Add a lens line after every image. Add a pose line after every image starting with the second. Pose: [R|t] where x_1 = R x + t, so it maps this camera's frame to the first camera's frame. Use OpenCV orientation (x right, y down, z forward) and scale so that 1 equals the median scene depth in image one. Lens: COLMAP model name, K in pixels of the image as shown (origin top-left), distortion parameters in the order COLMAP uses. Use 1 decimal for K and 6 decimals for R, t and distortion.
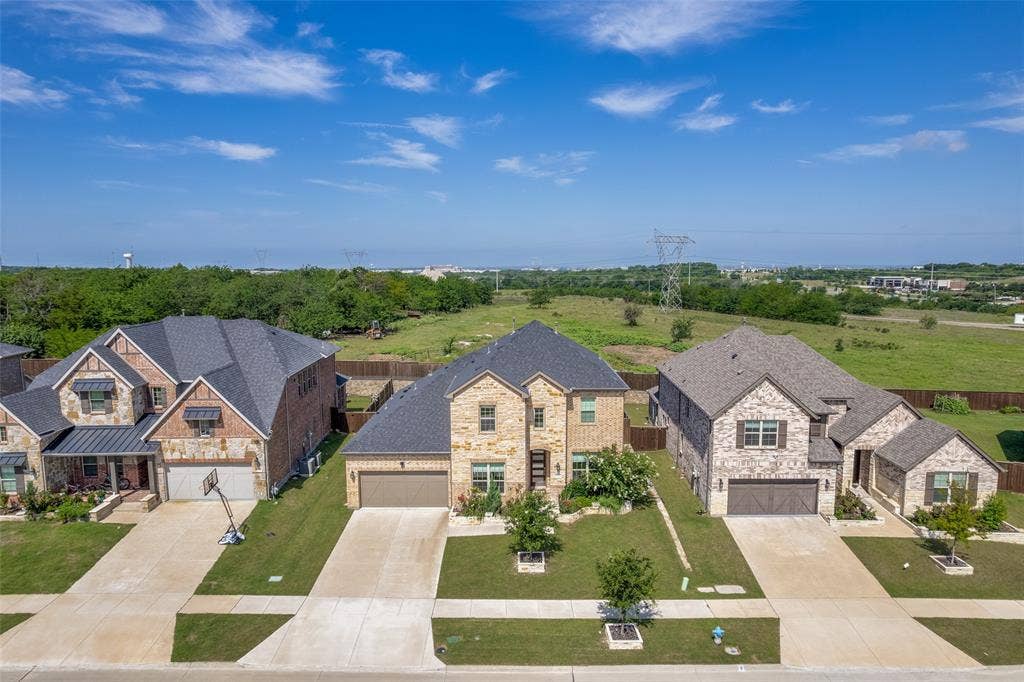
lens RADIAL K [[464.1, 0, 510.9], [0, 464.1, 344.3], [0, 0, 1]] dist [-0.000035, 0.000386]
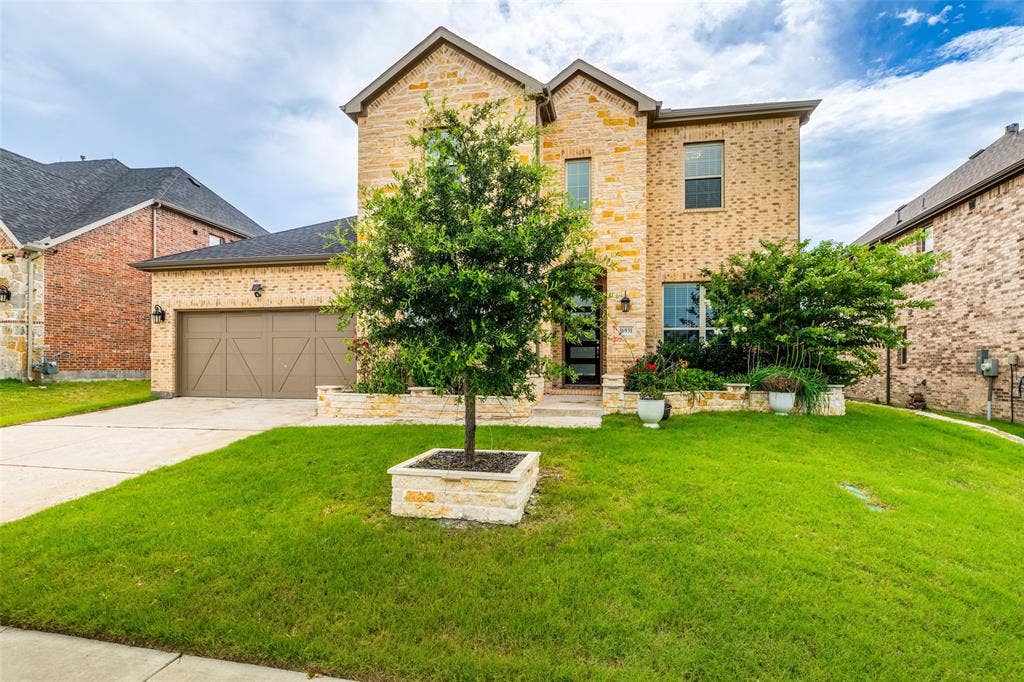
lens RADIAL K [[464.1, 0, 510.9], [0, 464.1, 344.3], [0, 0, 1]] dist [-0.000035, 0.000386]
pose [[0.982667, -0.000733, -0.185377, 0.079389], [-0.005927, 0.999357, -0.035373, 0.315901], [0.185284, 0.035859, 0.982031, 0.600544]]
